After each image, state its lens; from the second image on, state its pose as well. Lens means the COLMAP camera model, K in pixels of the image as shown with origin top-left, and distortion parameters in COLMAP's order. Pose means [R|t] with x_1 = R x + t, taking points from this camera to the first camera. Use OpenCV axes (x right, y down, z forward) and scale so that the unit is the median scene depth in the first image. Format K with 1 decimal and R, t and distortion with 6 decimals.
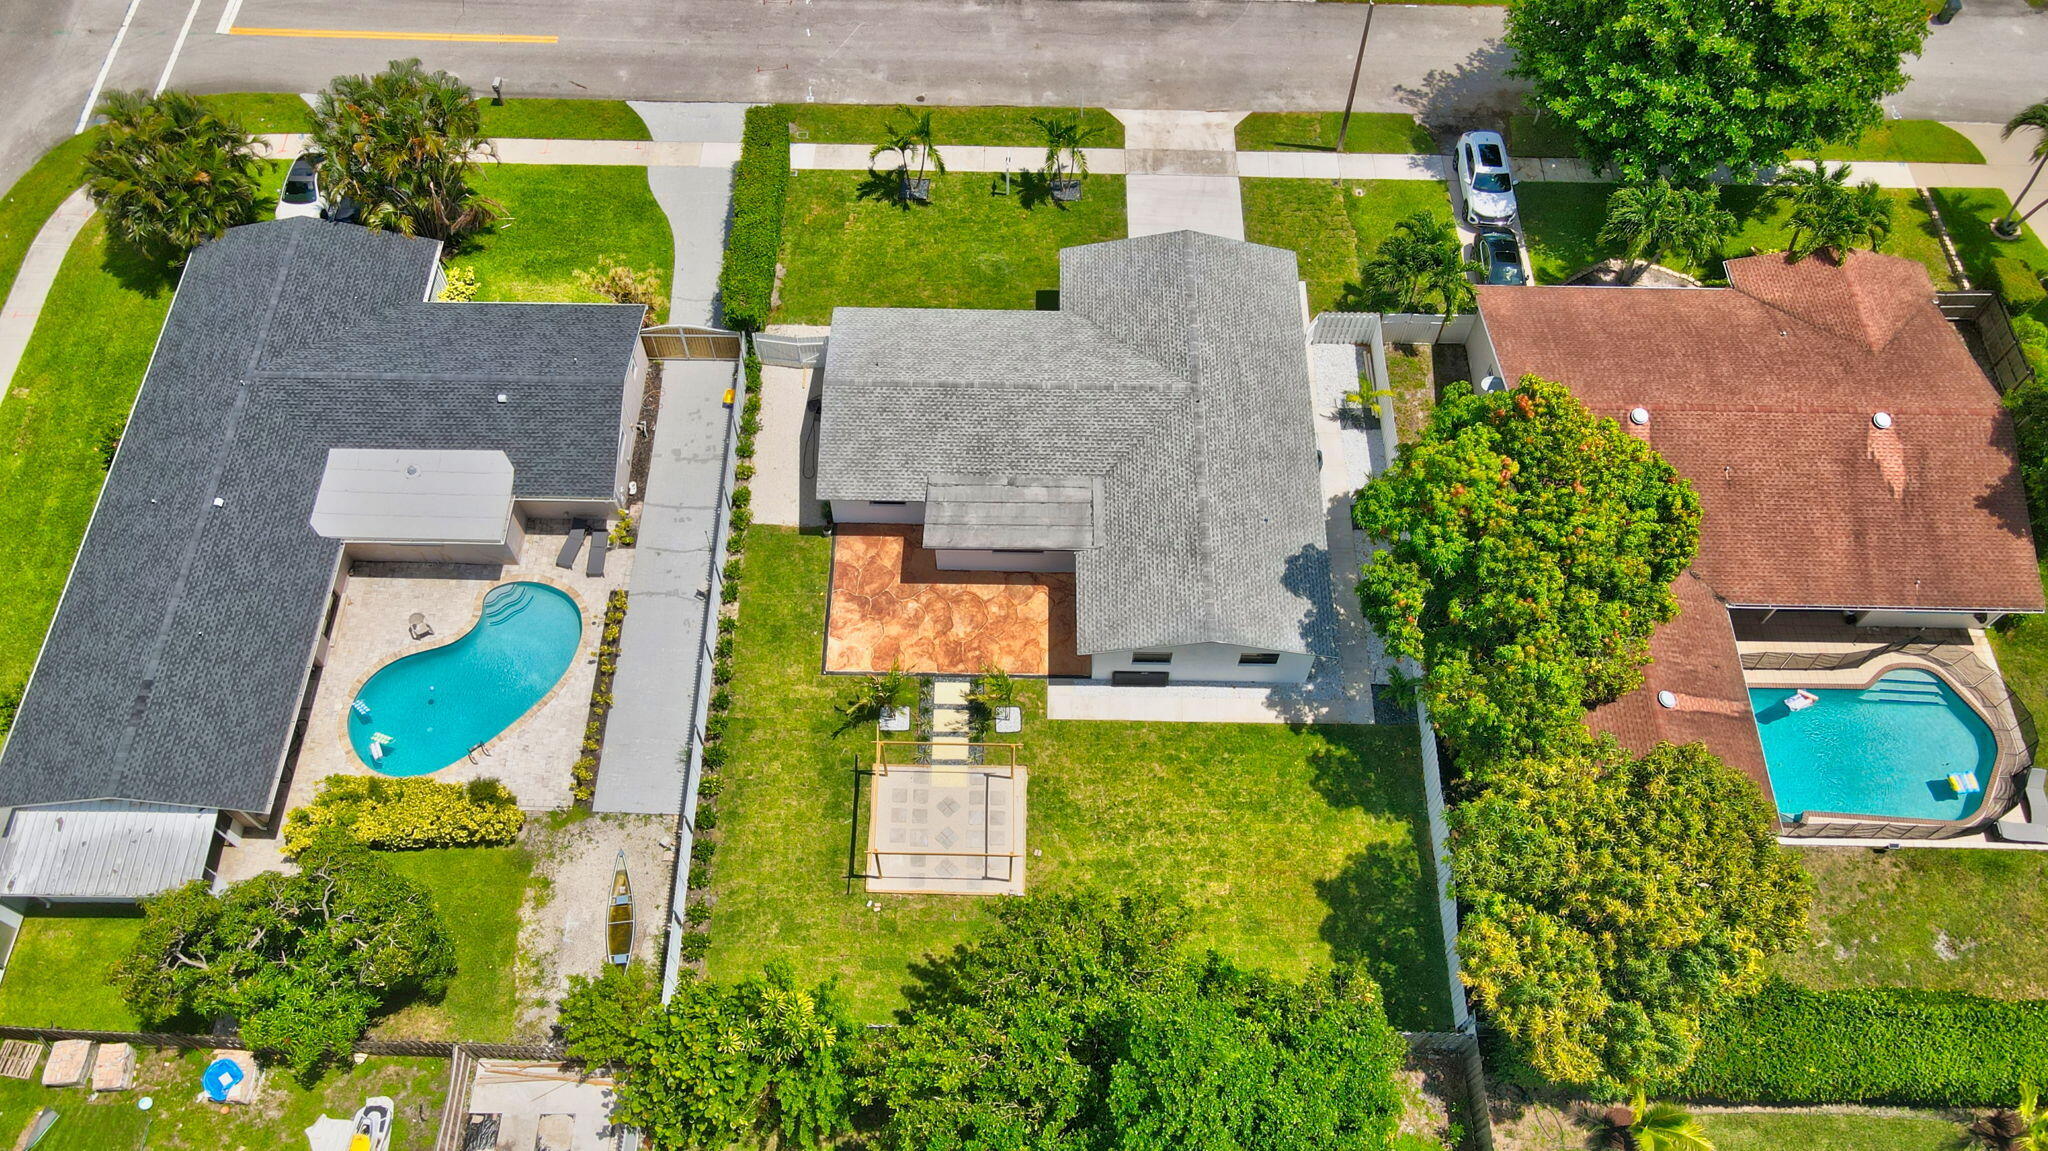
lens RADIAL K [[1520.3, 0, 1009.5], [0, 1520.3, 582.4], [0, 0, 1]] dist [-0.009969, 0.033390]
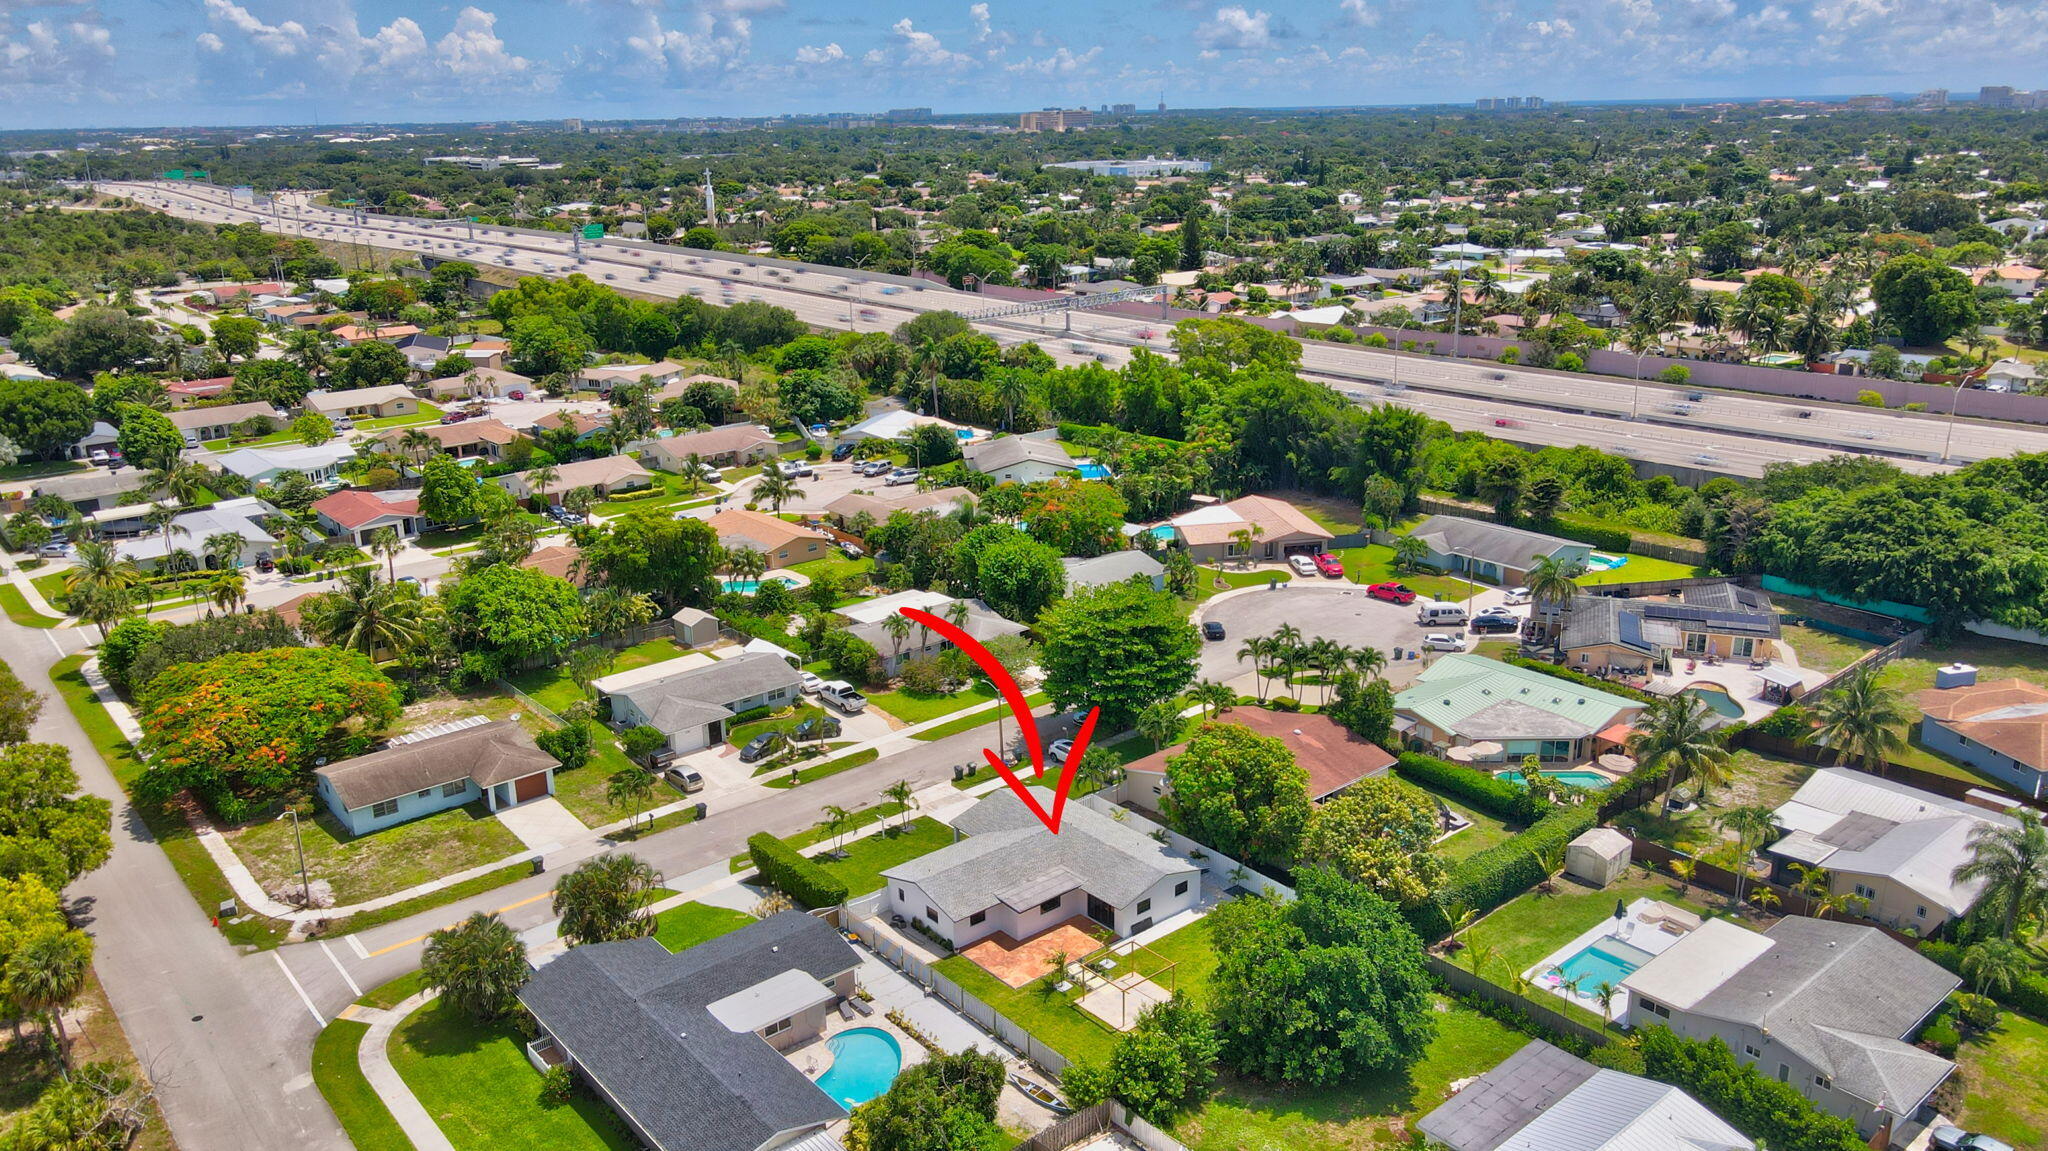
lens RADIAL K [[1520.3, 0, 1010.1], [0, 1520.3, 572.3], [0, 0, 1]] dist [-0.009969, 0.033390]
pose [[0.760125, -0.214708, 0.613279, -1.131989], [0.576029, 0.659396, -0.483102, 0.604336], [-0.300668, 0.720484, 0.624901, -0.489537]]
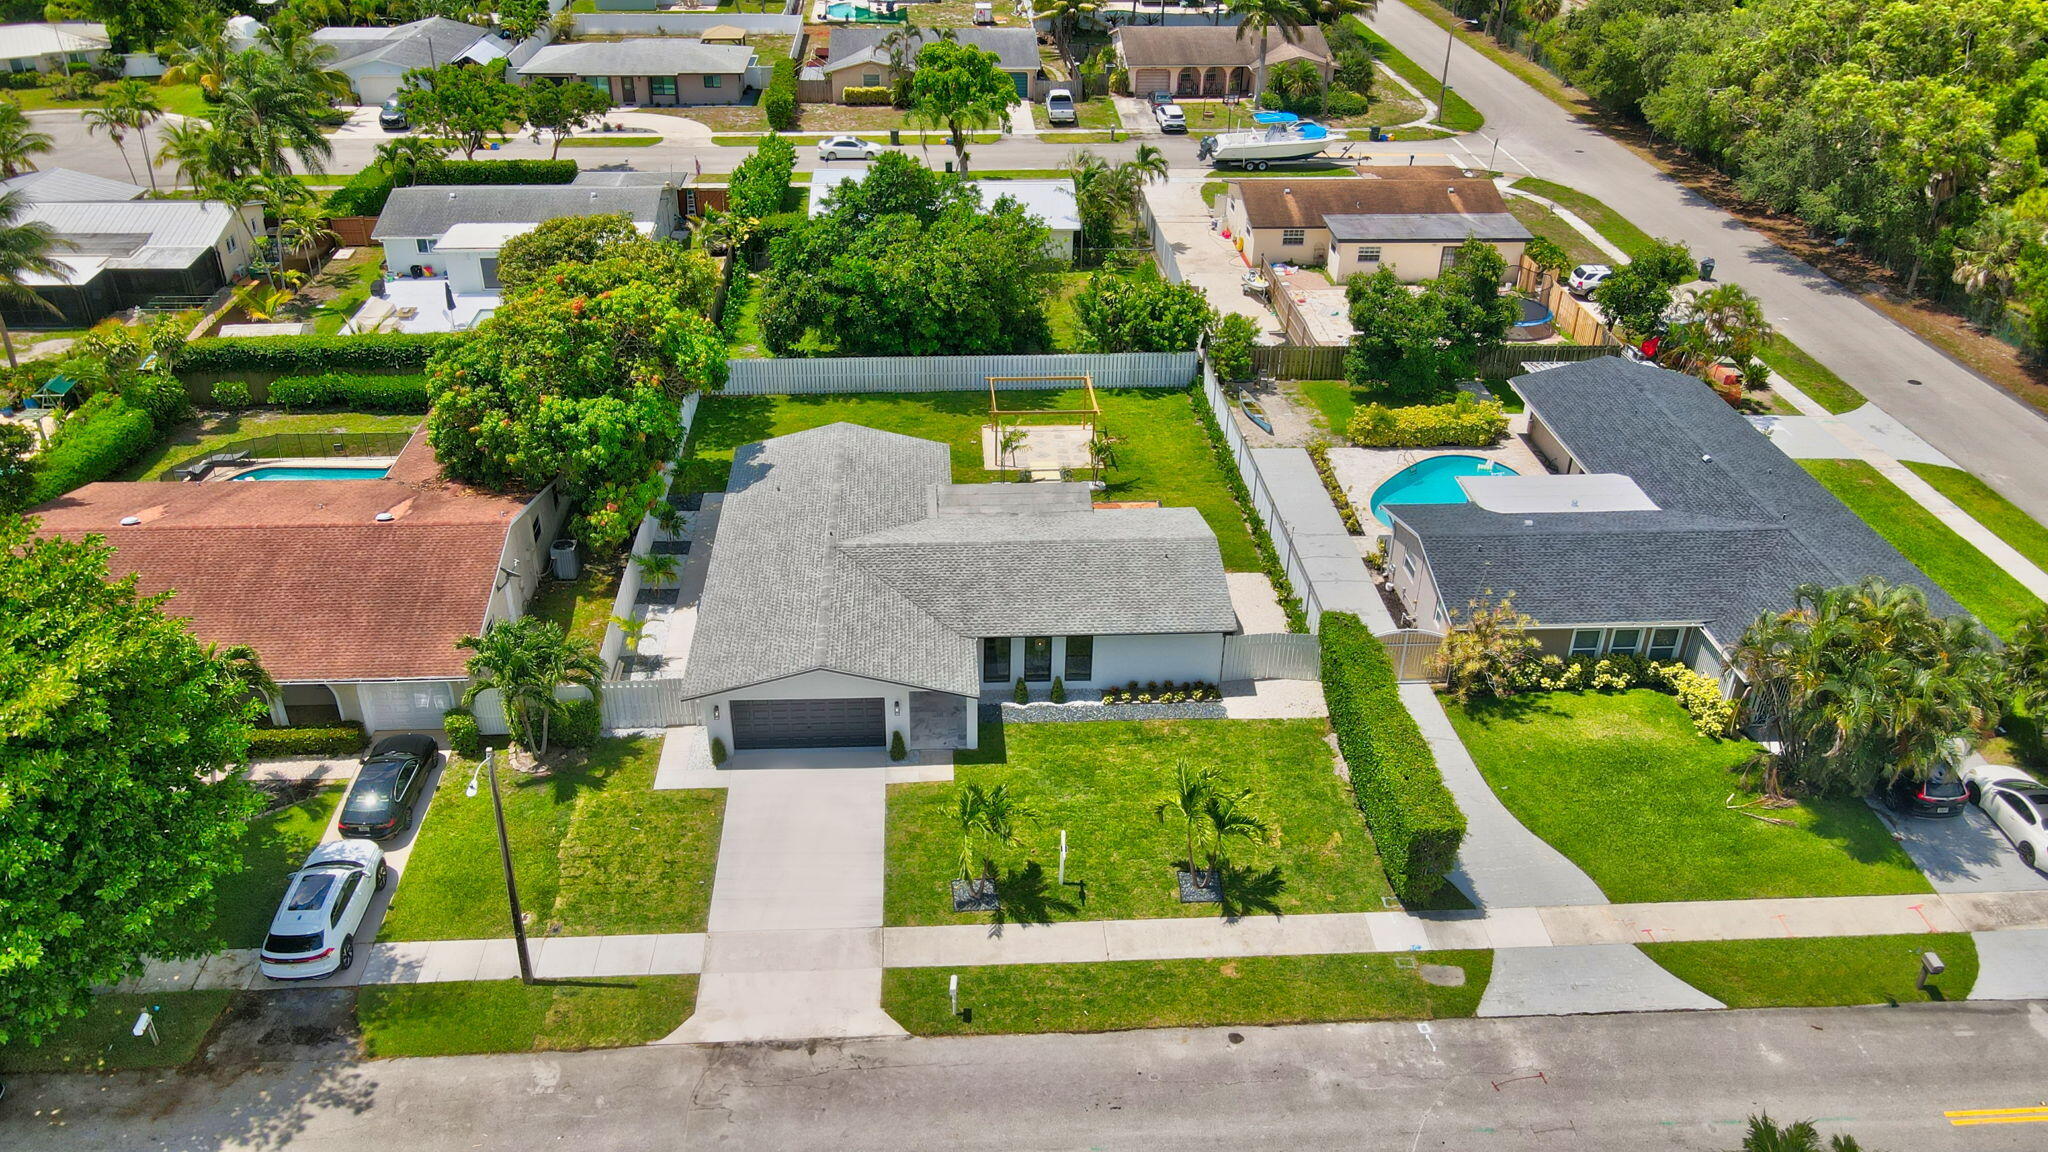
lens RADIAL K [[1520.3, 0, 1010.6], [0, 1520.3, 577.4], [0, 0, 1]] dist [-0.009969, 0.033390]
pose [[-0.997412, 0.018525, -0.069471, 0.080338], [-0.069581, -0.005374, 0.997562, -1.130978], [0.018107, 0.999814, 0.006649, 1.050752]]
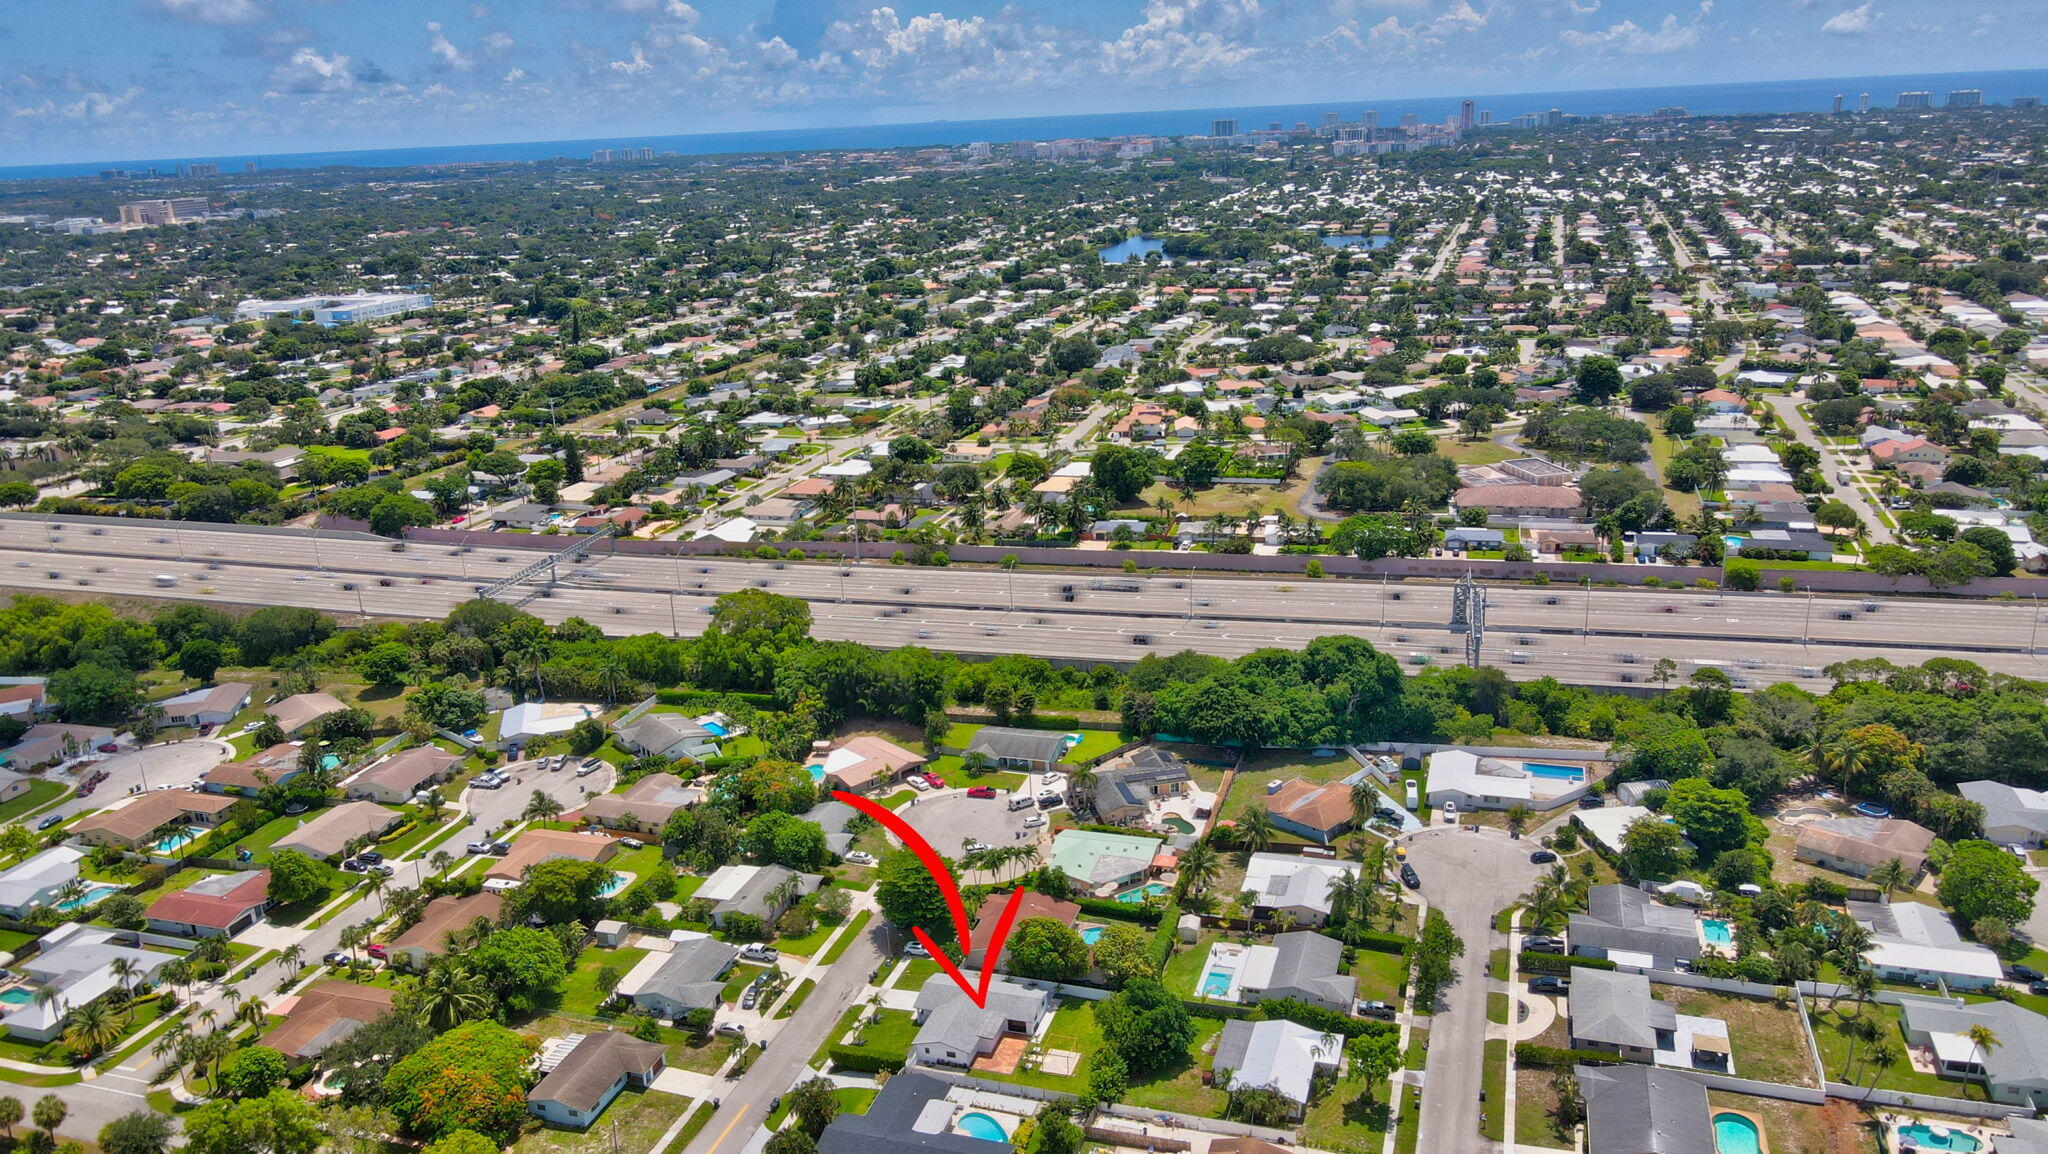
lens RADIAL K [[1520.3, 0, 1010.2], [0, 1520.3, 574.5], [0, 0, 1]] dist [-0.009969, 0.033390]
pose [[0.302550, -0.303089, 0.903660, -3.259144], [0.849224, 0.516192, -0.111193, -0.171378], [-0.432760, 0.801051, 0.413564, -1.639124]]
